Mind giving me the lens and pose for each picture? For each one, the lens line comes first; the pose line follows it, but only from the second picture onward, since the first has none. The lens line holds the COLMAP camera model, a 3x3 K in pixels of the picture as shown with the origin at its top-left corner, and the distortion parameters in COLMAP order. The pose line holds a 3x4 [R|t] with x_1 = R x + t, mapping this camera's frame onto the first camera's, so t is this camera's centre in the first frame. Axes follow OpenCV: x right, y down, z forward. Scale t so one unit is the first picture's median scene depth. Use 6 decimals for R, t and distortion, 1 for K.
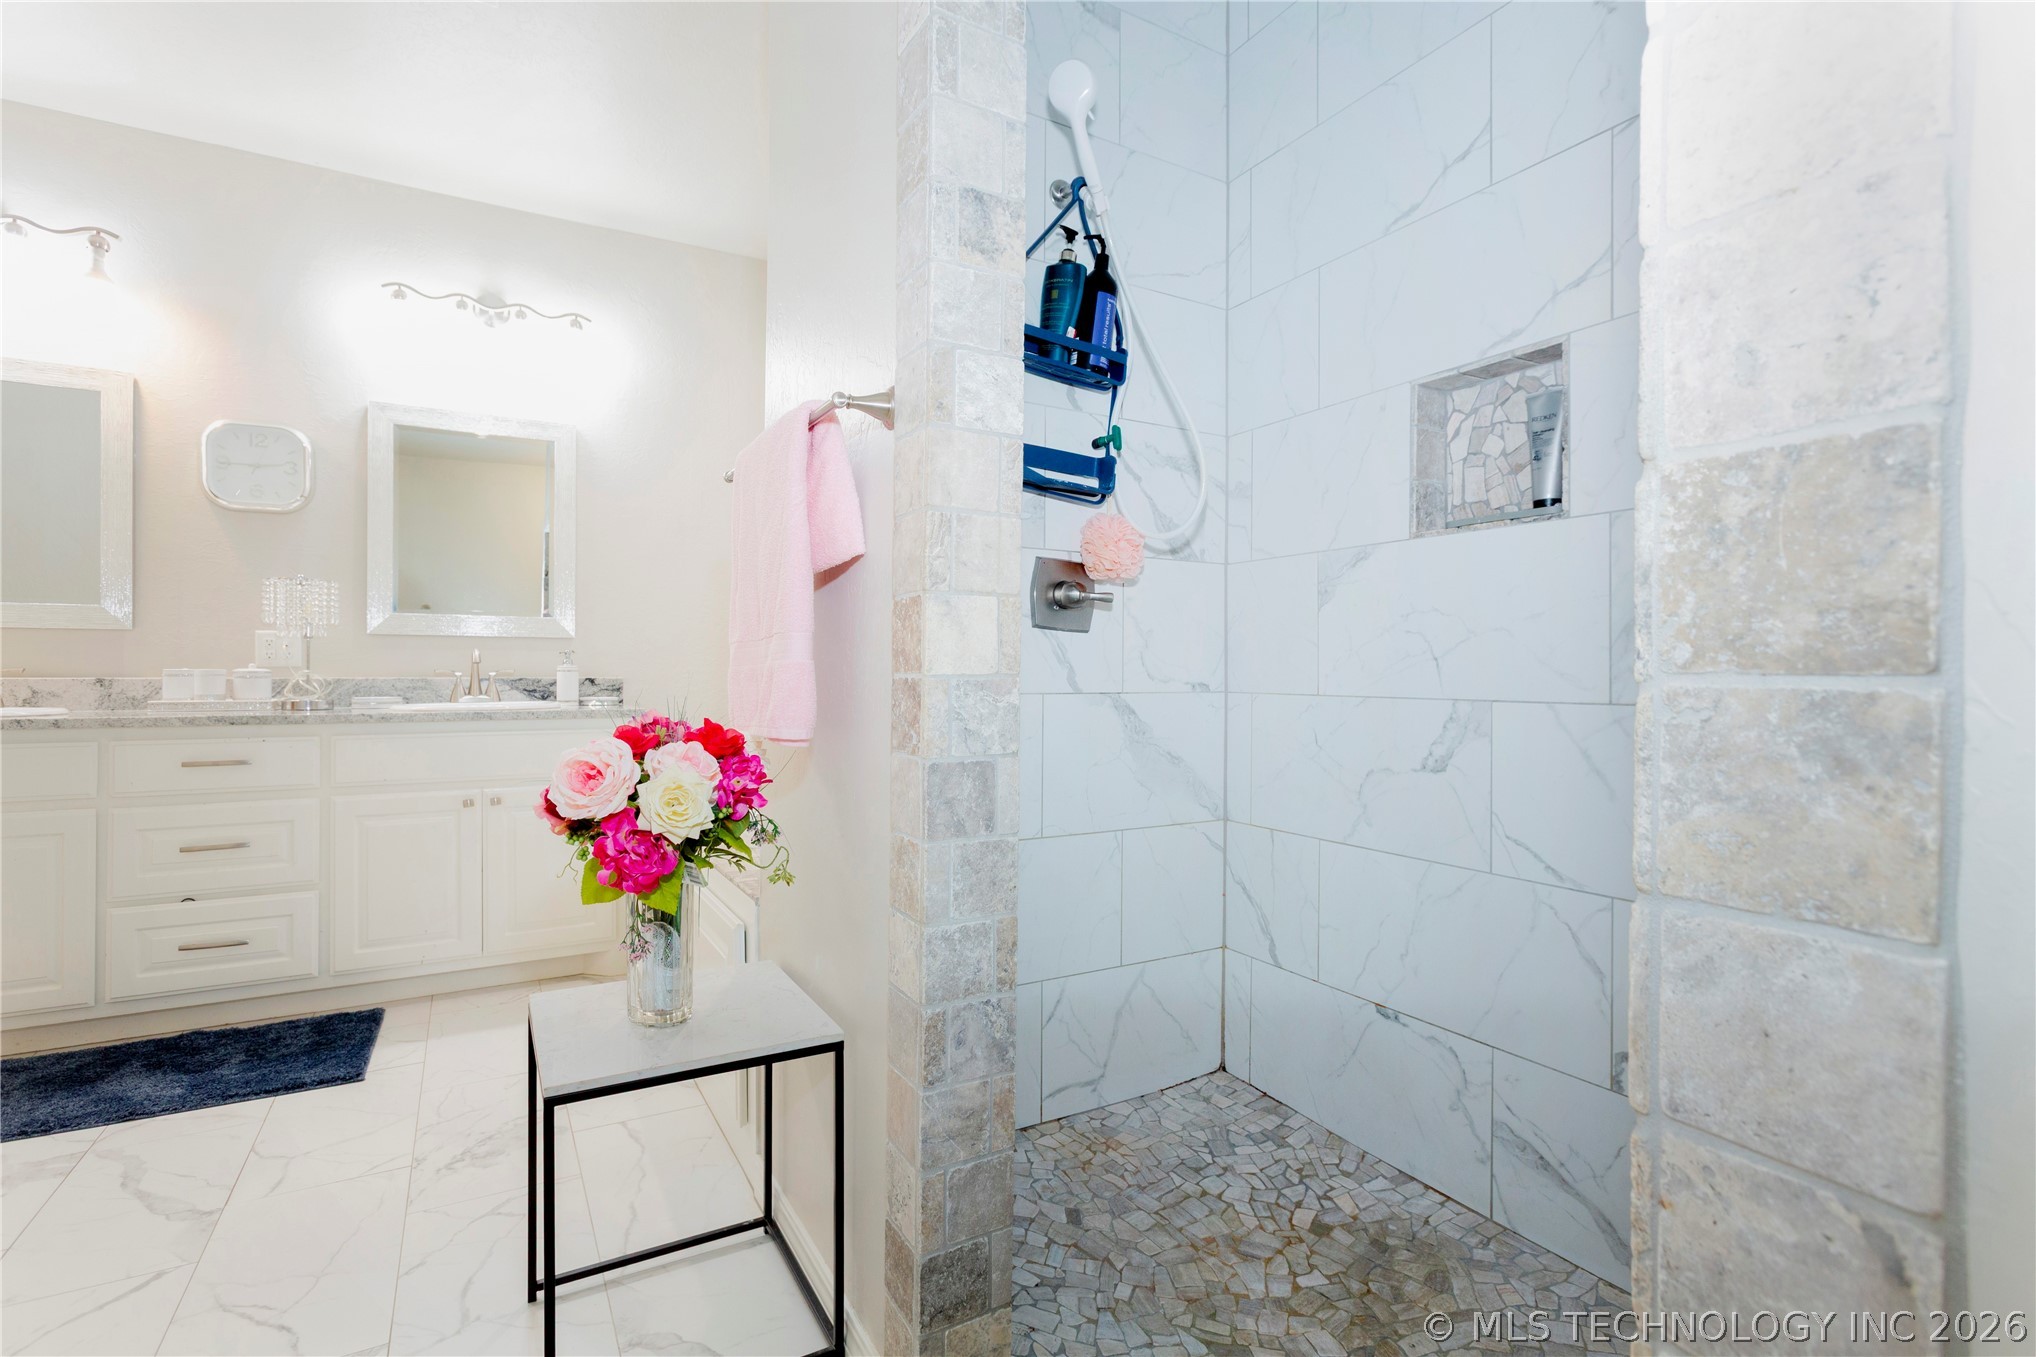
lens RADIAL K [[960.3, 0, 1023.3], [0, 960.3, 670.6], [0, 0, 1]] dist [-0.010185, 0.007950]
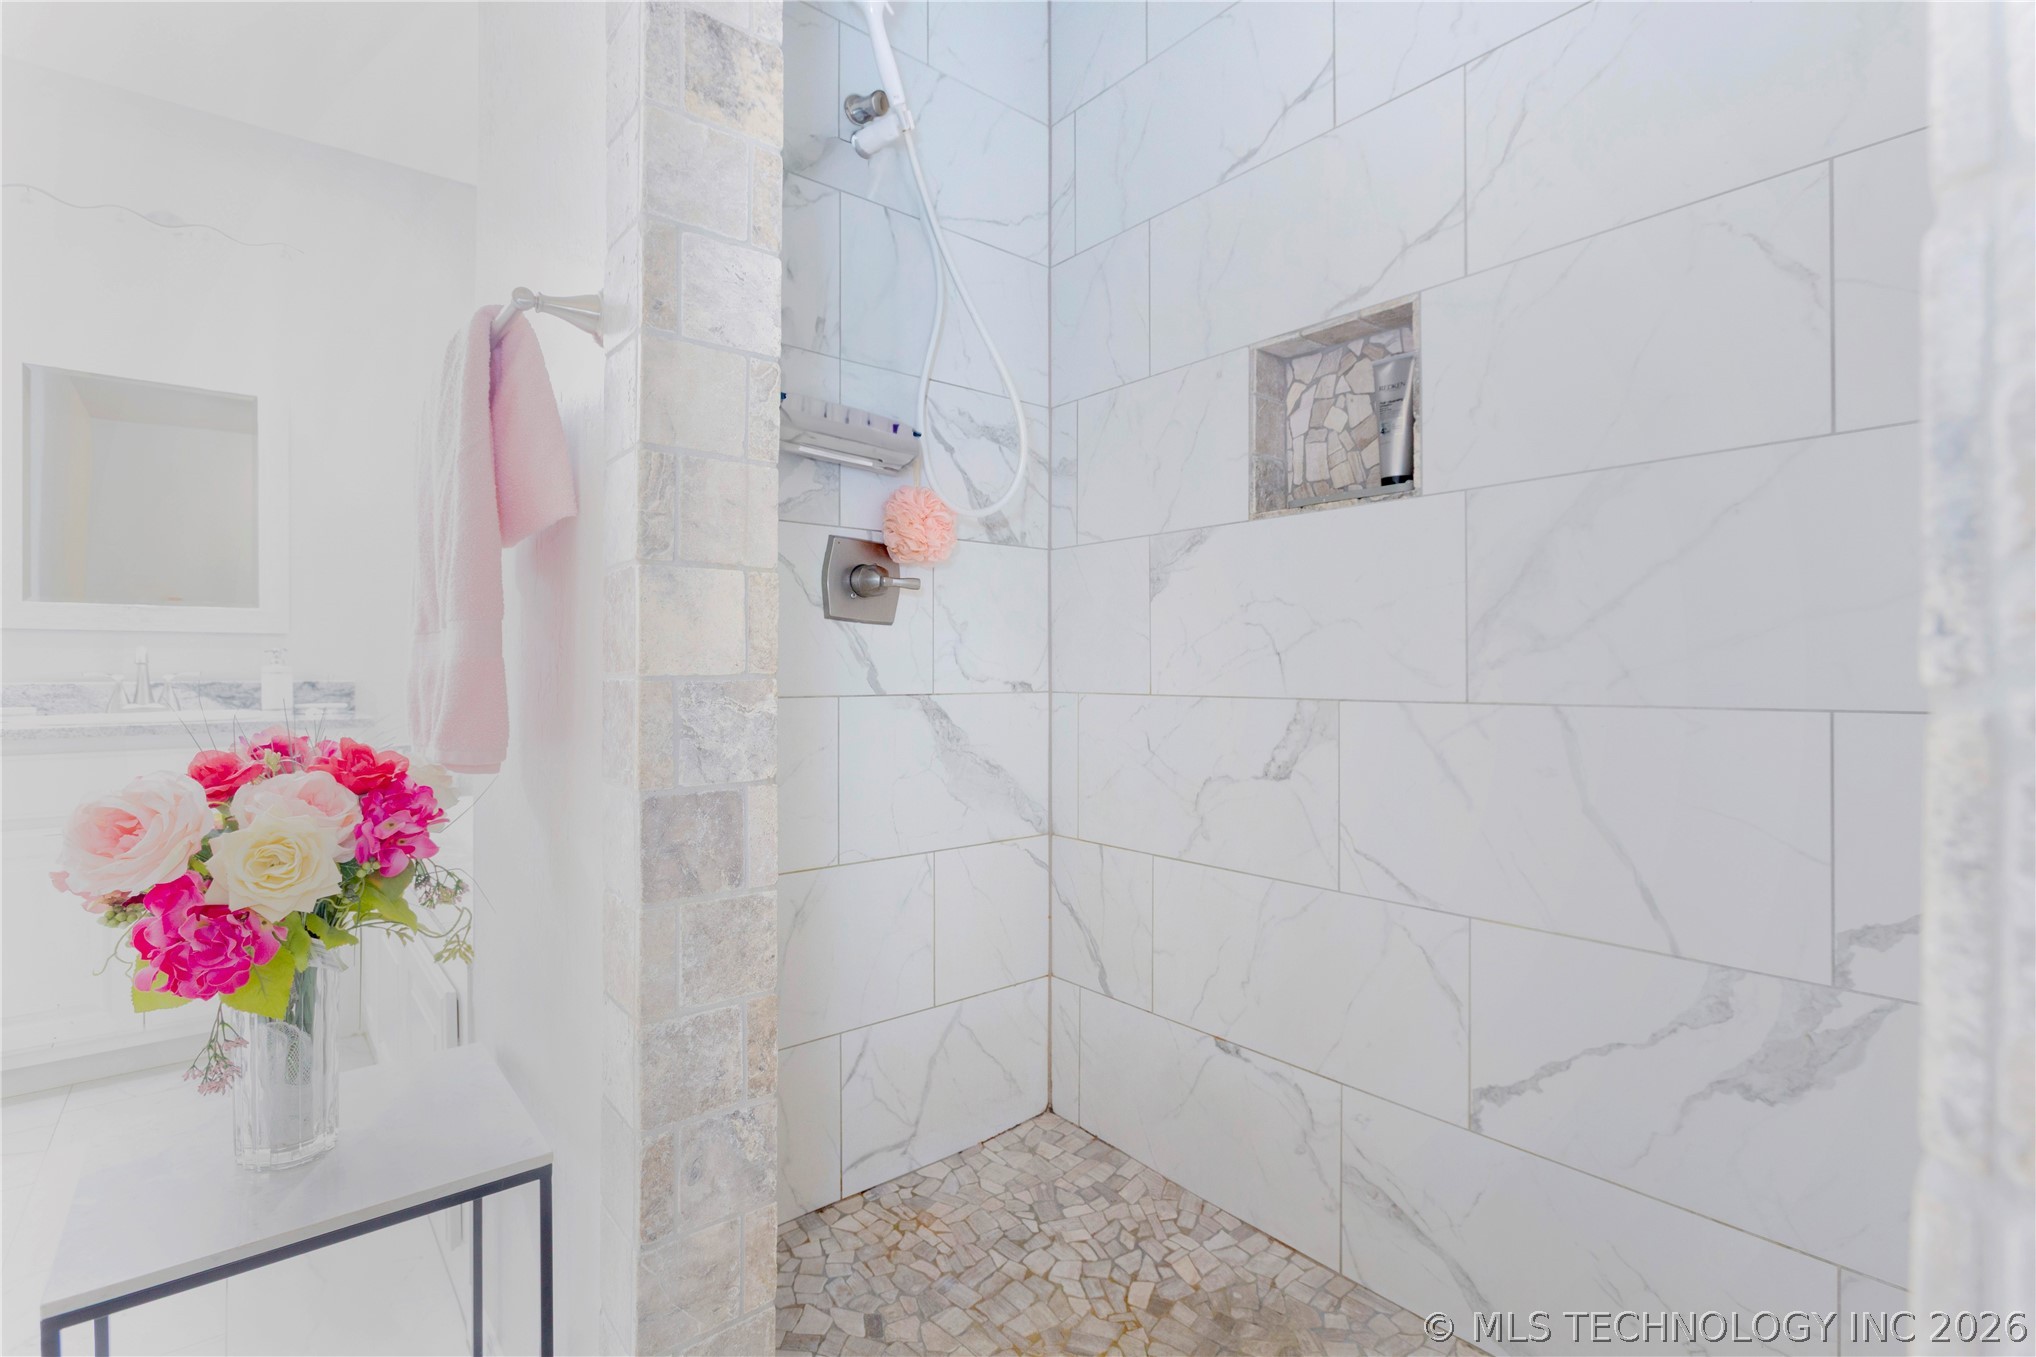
lens RADIAL K [[960.3, 0, 1024.2], [0, 960.3, 669.1], [0, 0, 1]] dist [-0.010185, 0.007950]
pose [[0.984360, -0.005858, 0.176069, 0.037486], [0.005823, 0.999983, 0.000712, 0.000242], [-0.176071, 0.000325, 0.984377, 0.156235]]
